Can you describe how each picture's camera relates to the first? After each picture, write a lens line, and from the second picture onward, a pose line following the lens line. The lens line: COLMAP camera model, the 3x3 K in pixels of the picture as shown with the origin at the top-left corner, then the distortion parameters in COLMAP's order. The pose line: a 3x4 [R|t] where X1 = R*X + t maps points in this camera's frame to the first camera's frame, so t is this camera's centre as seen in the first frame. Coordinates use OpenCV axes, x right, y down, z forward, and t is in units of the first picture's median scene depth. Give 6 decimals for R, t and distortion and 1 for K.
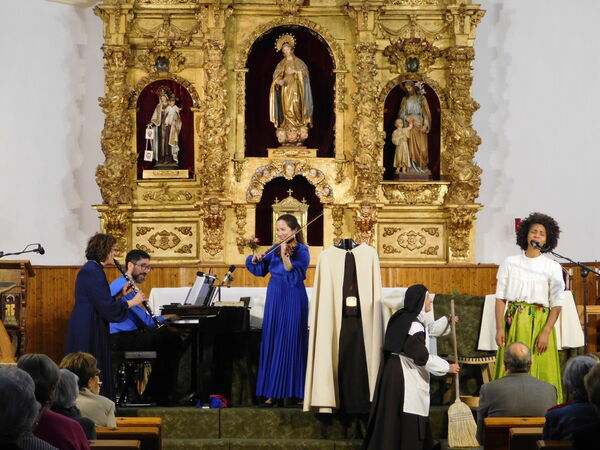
lens RADIAL K [[1719.2, 0, 304.0], [0, 1719.2, 227.8], [0, 0, 1]] dist [0.127833, 0.000000]
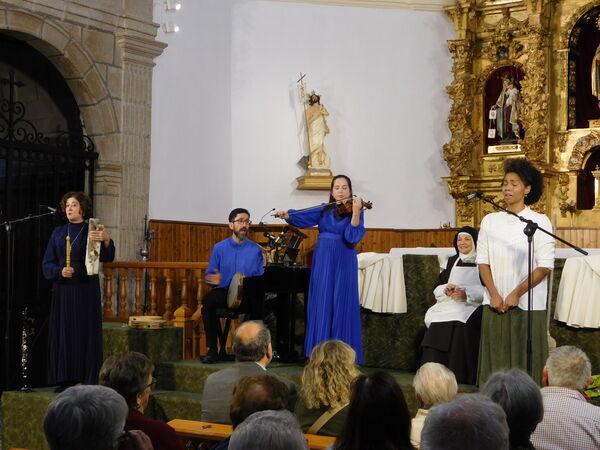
lens RADIAL K [[1076.3, 0, 302.2], [0, 1076.3, 225.2], [0, 0, 1]] dist [0.037494, 0.000000]
pose [[0.818404, -0.009836, -0.574559, 0.220910], [0.018250, 0.999794, 0.008880, 0.010860], [0.574353, -0.017753, 0.818415, 0.336483]]
